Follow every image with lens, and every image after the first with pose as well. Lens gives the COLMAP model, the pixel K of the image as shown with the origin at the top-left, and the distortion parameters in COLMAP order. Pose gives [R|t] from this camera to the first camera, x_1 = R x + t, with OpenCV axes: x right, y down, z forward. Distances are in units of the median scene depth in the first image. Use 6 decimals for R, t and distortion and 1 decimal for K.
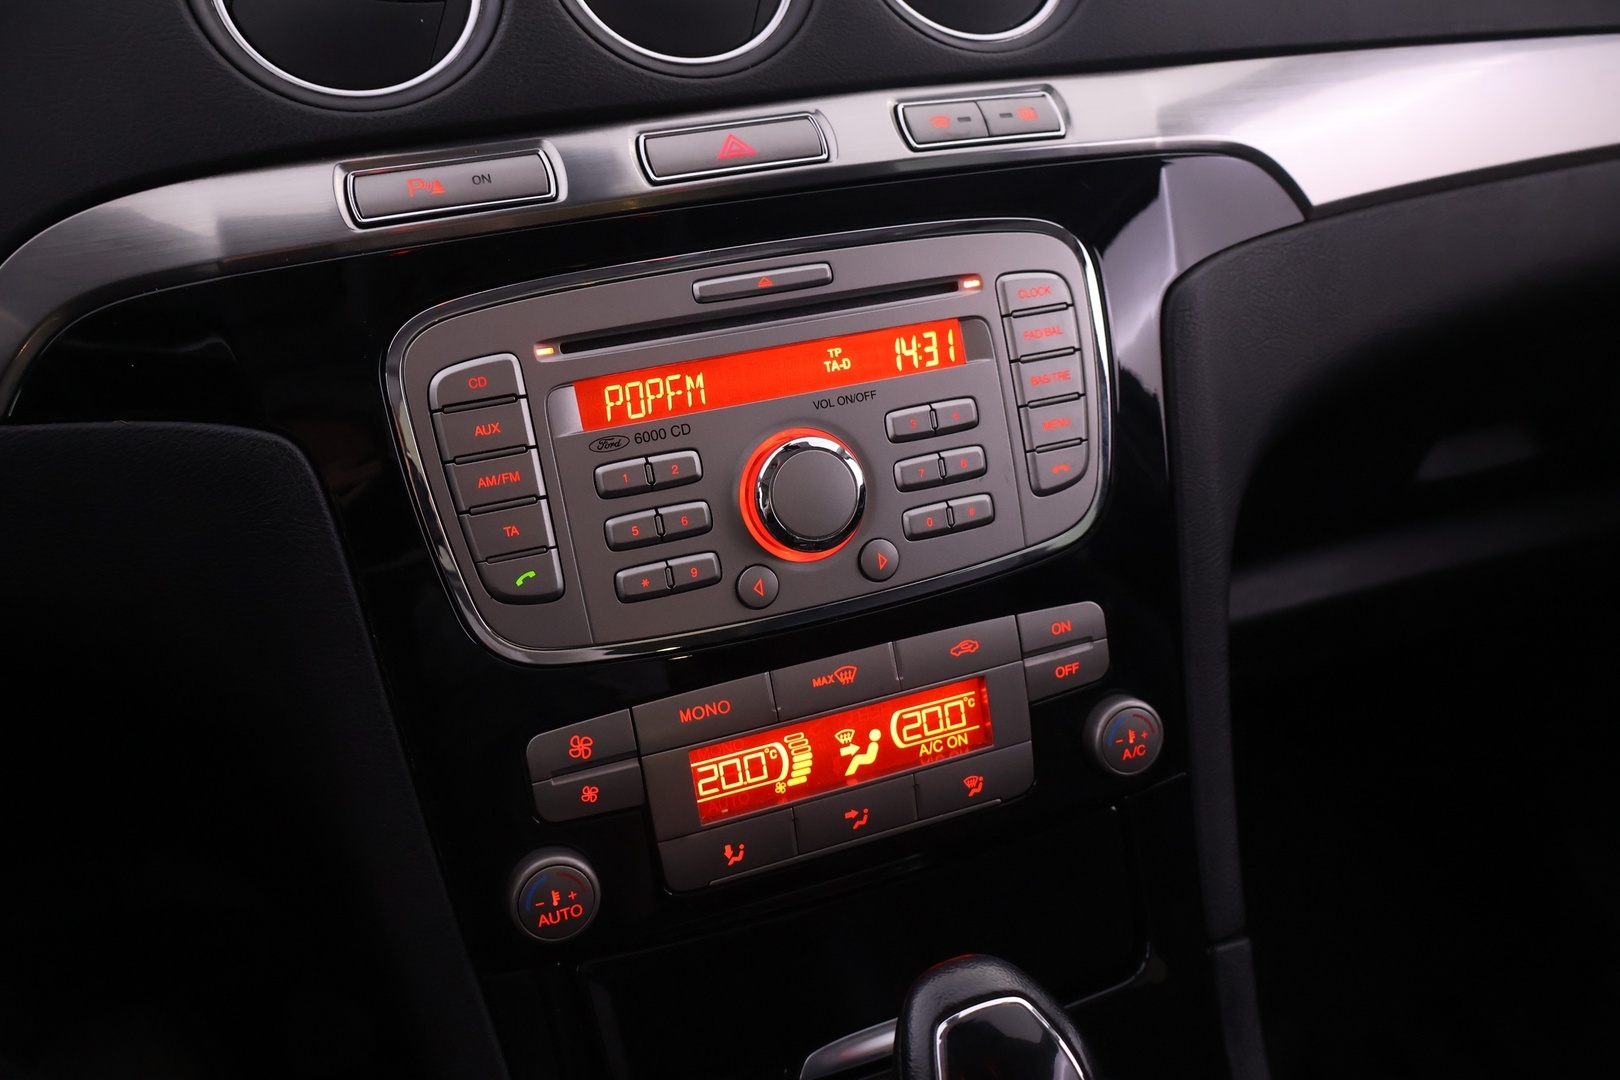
lens RADIAL K [[1392.5, 0, 810.0], [0, 1392.5, 540.0], [0, 0, 1]] dist [0.033041, -0.052057]
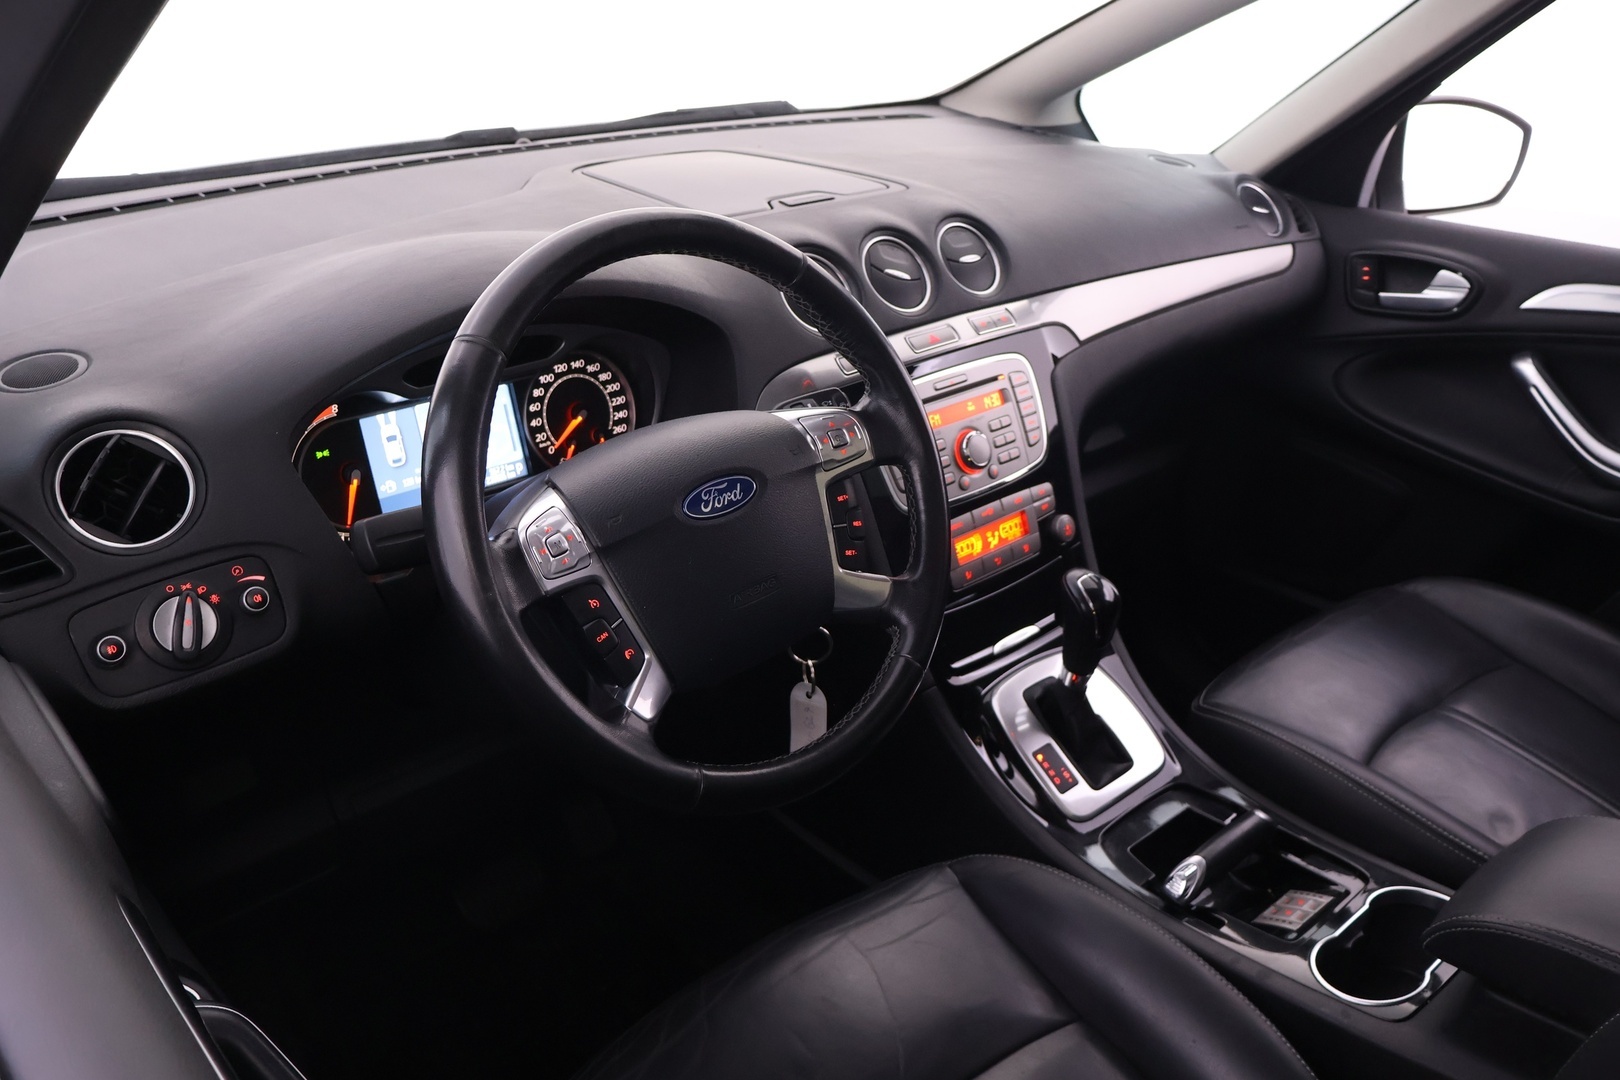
lens RADIAL K [[1392.5, 0, 810.0], [0, 1392.5, 540.0], [0, 0, 1]] dist [0.033041, -0.052057]
pose [[0.928674, -0.129605, 0.347516, -1.299810], [0.155182, 0.986783, -0.046677, 0.224070], [-0.336873, 0.097276, 0.936512, -1.555666]]
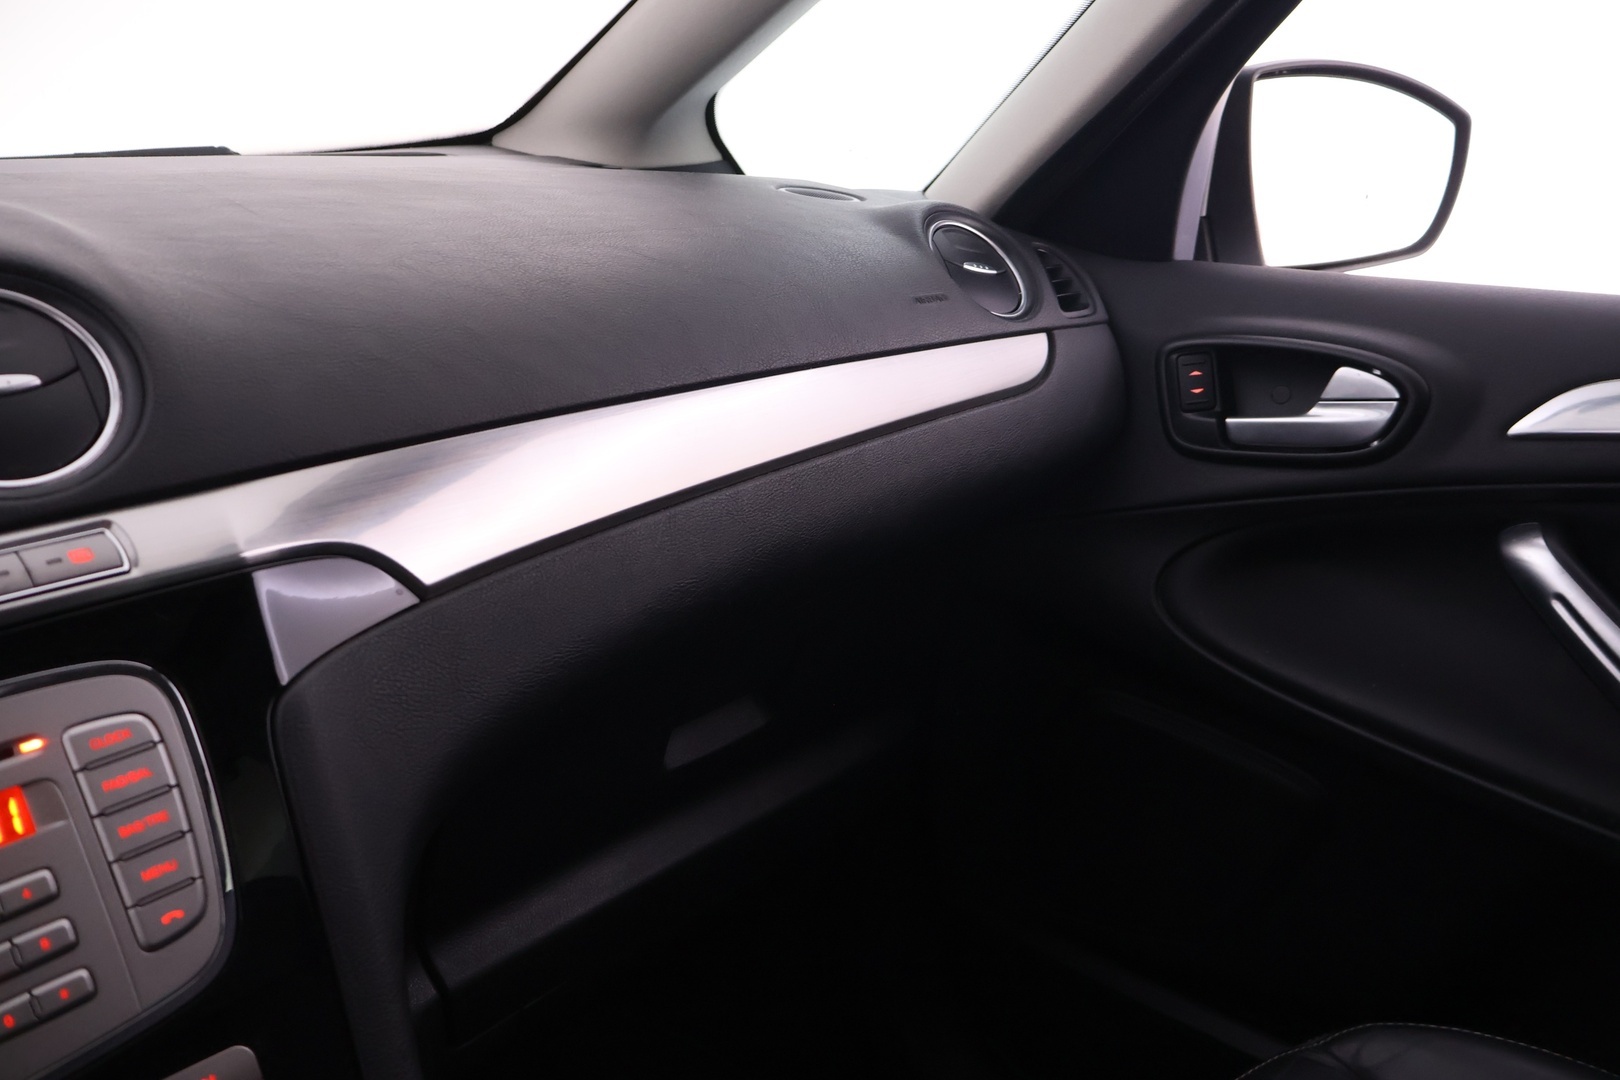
lens RADIAL K [[1392.5, 0, 810.0], [0, 1392.5, 540.0], [0, 0, 1]] dist [0.033041, -0.052057]
pose [[0.900143, -0.144234, 0.411023, 0.213711], [0.218405, 0.965854, -0.139376, -0.070332], [-0.376885, 0.215228, 0.900908, -0.065686]]
